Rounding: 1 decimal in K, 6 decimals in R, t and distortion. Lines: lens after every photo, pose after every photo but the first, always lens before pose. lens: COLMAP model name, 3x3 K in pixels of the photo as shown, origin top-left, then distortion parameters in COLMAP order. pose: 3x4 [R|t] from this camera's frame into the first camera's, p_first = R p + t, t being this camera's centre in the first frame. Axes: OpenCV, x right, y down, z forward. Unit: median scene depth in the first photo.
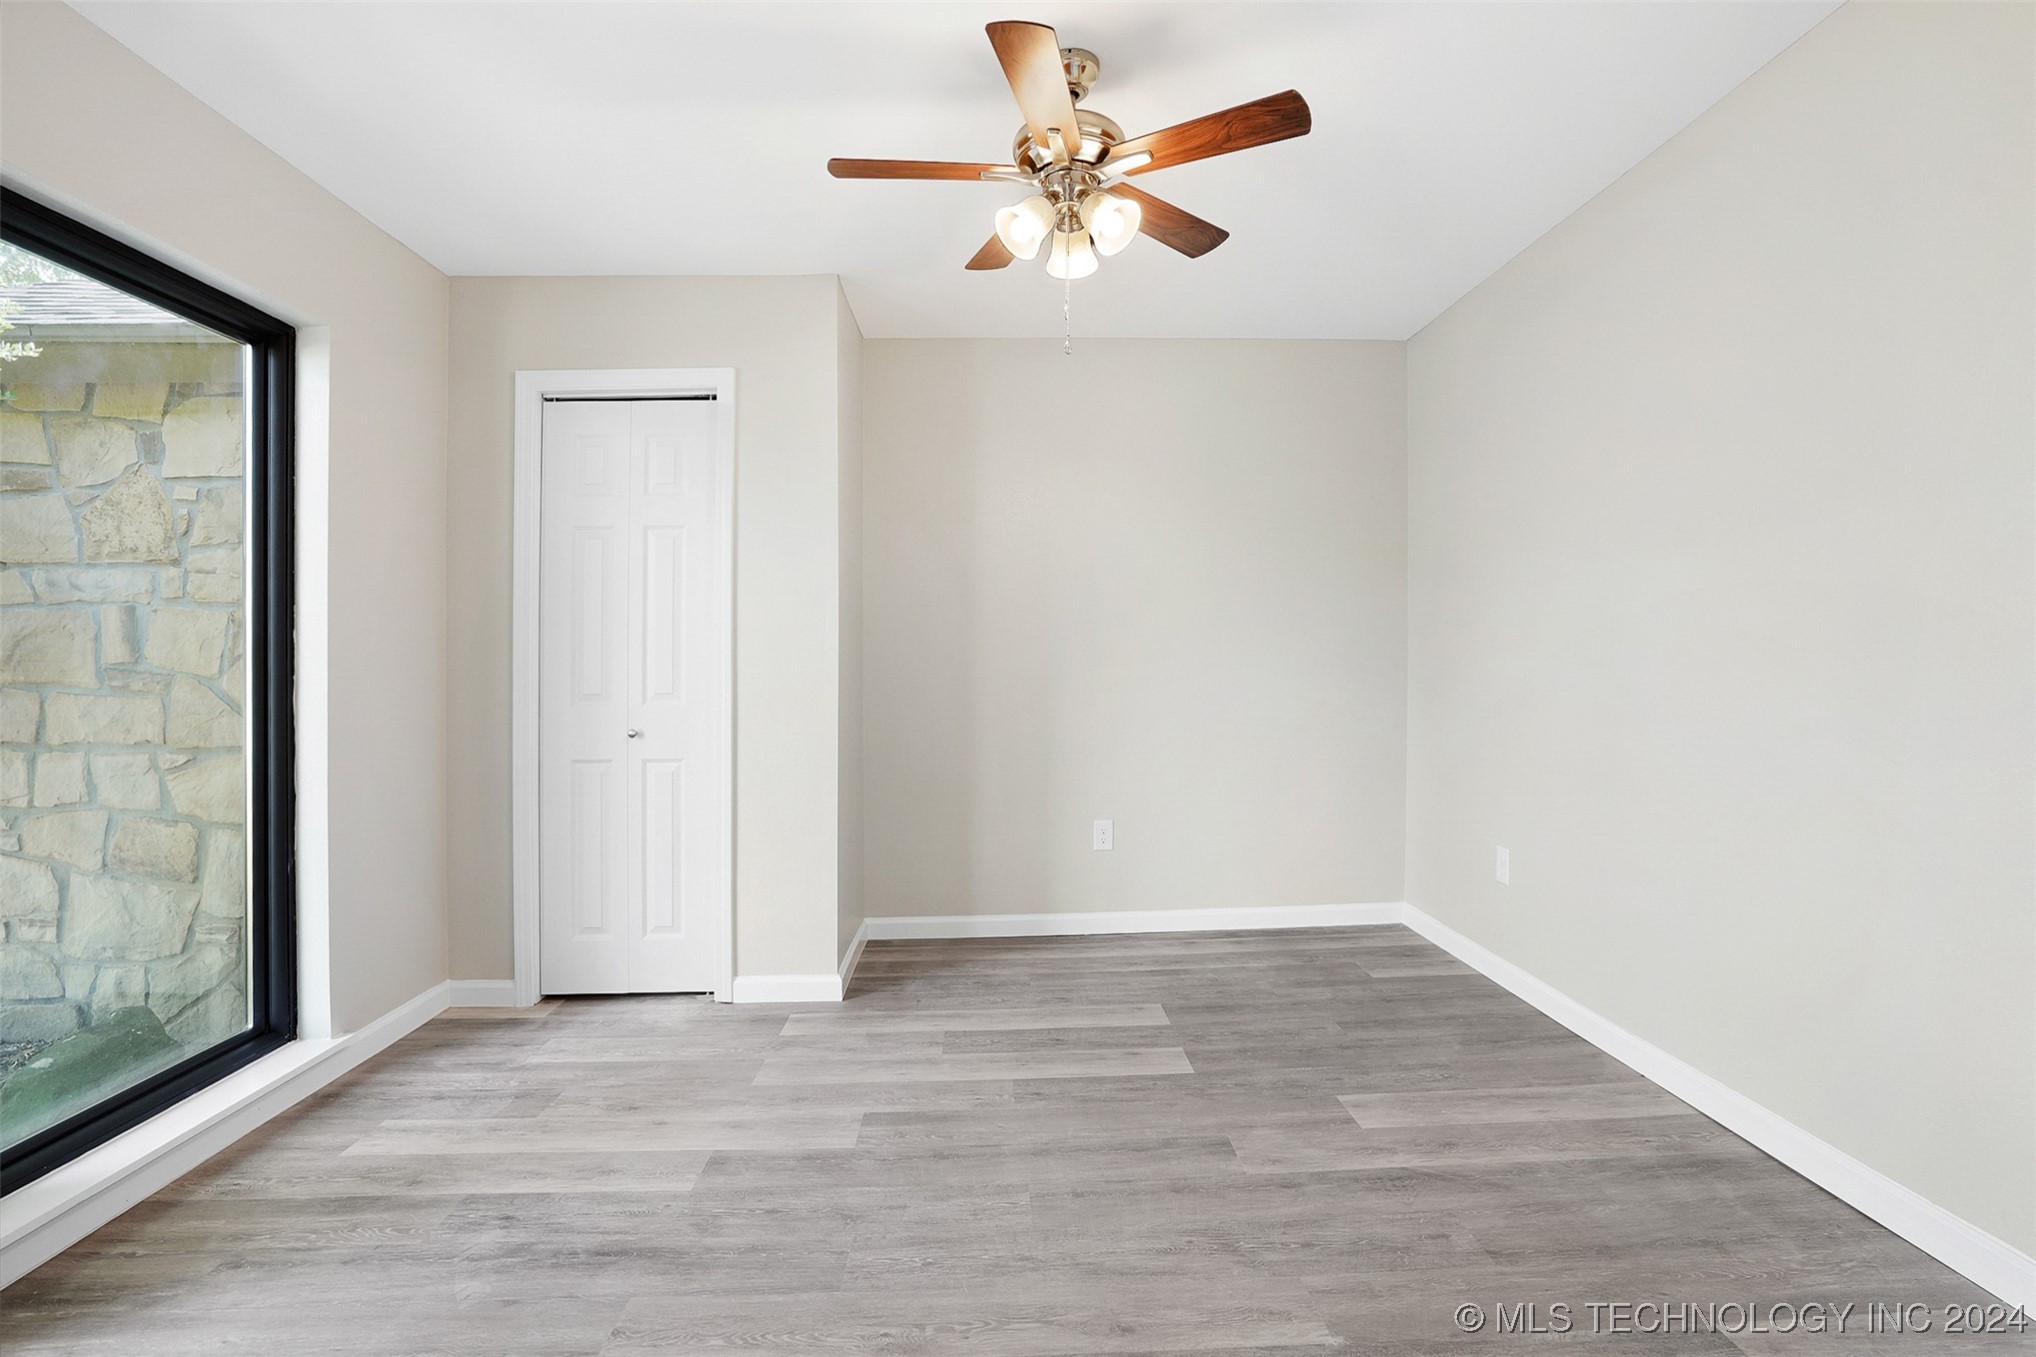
lens RADIAL K [[961.6, 0, 1025.6], [0, 961.6, 685.5], [0, 0, 1]] dist [-0.073298, 0.031854]
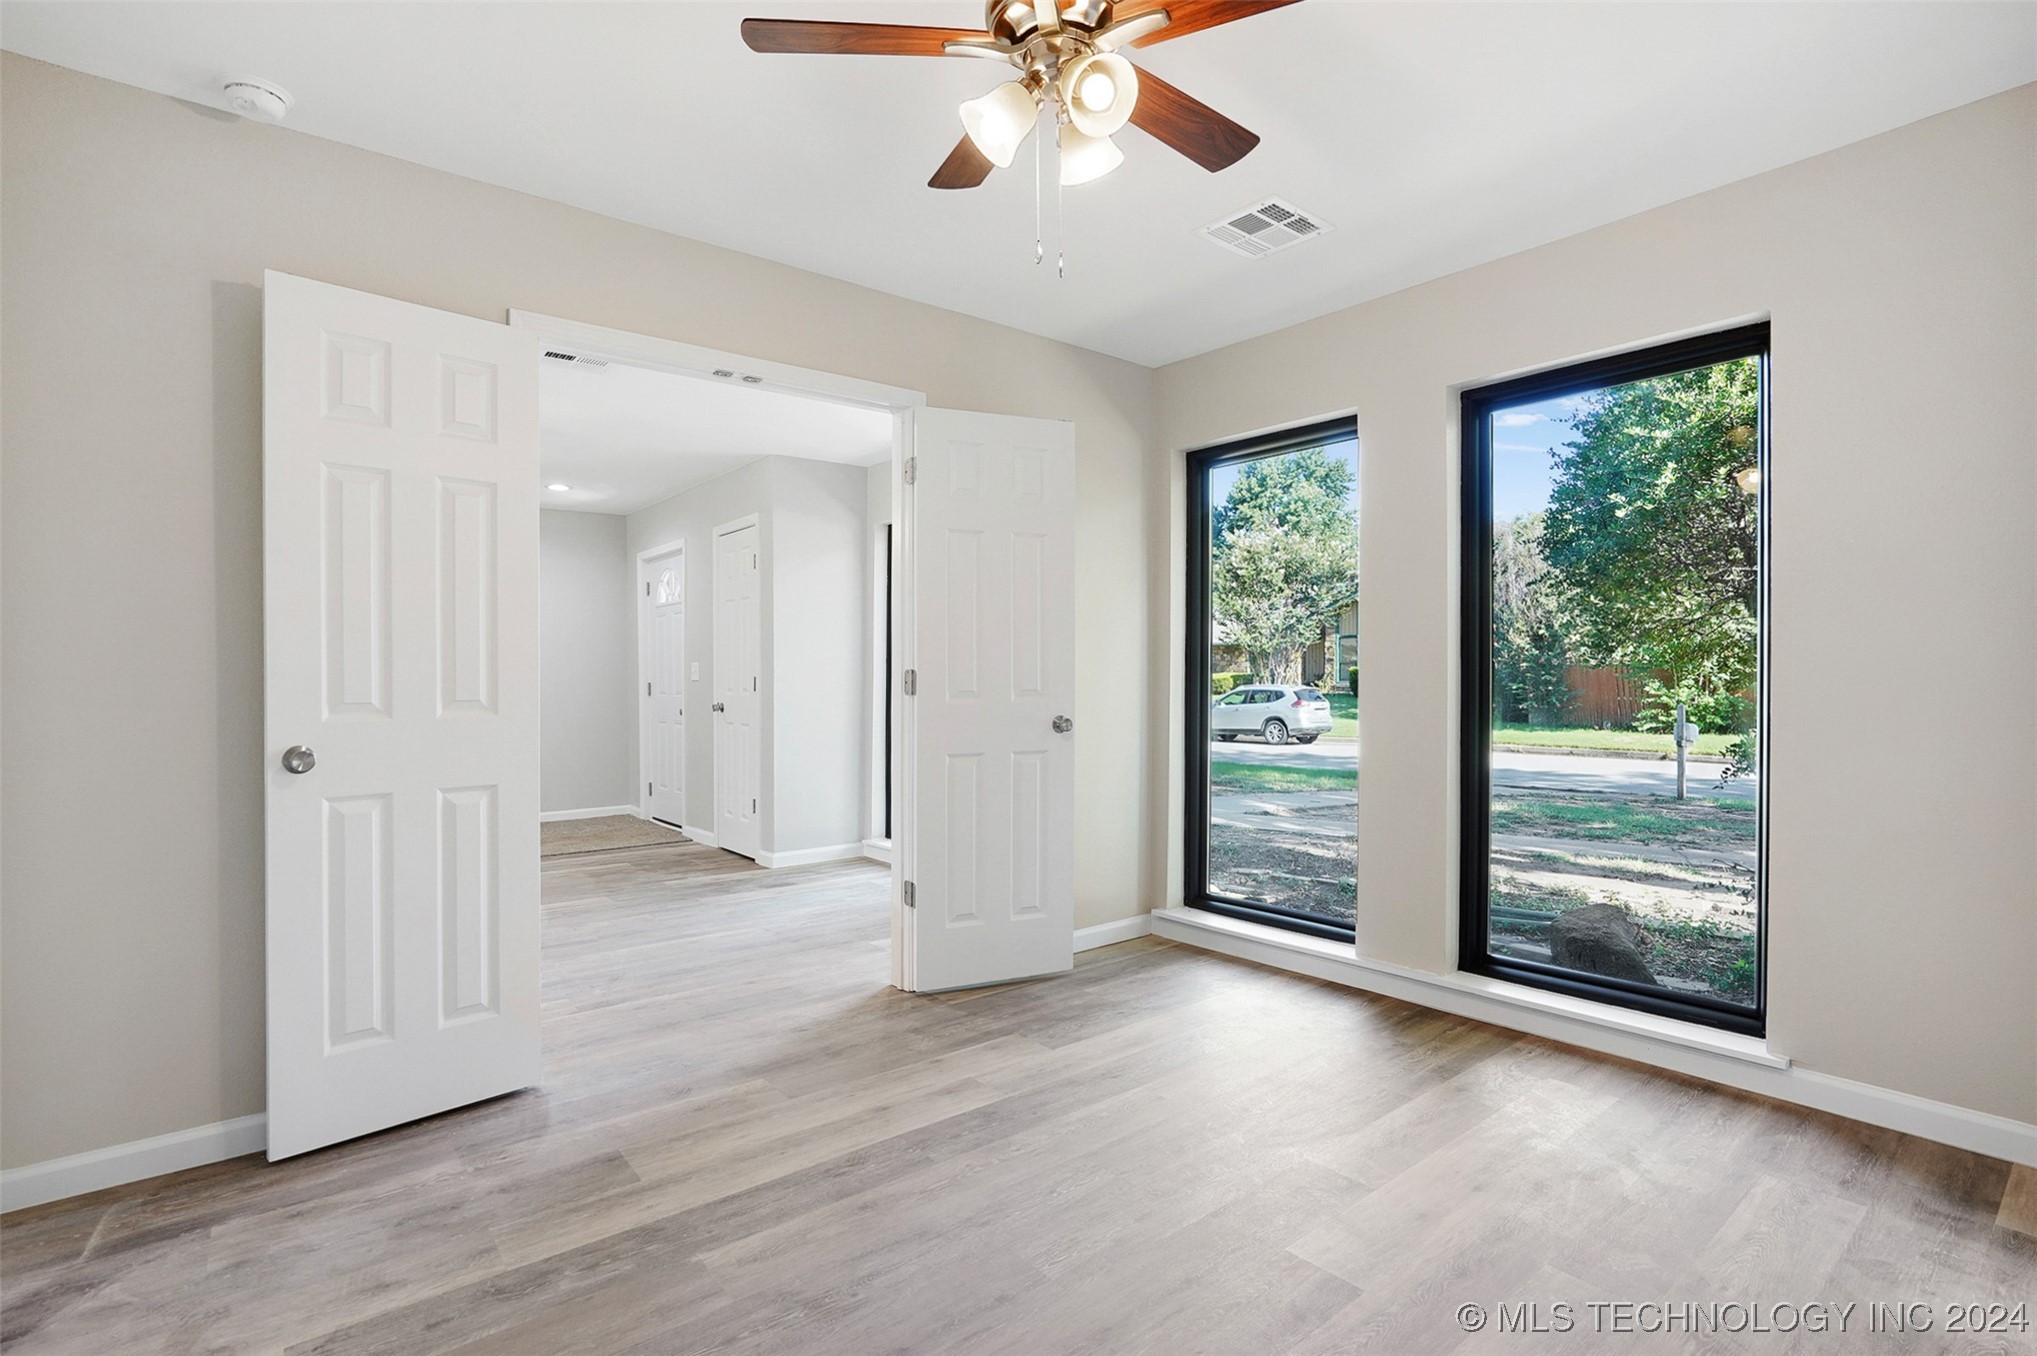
lens RADIAL K [[962.0, 0, 1026.1], [0, 962.0, 685.0], [0, 0, 1]] dist [-0.073298, 0.031854]
pose [[-0.801940, 0.025573, -0.596857, 0.573385], [0.010878, 0.999543, 0.028210, -0.038430], [0.597306, 0.016130, -0.801851, 1.822982]]
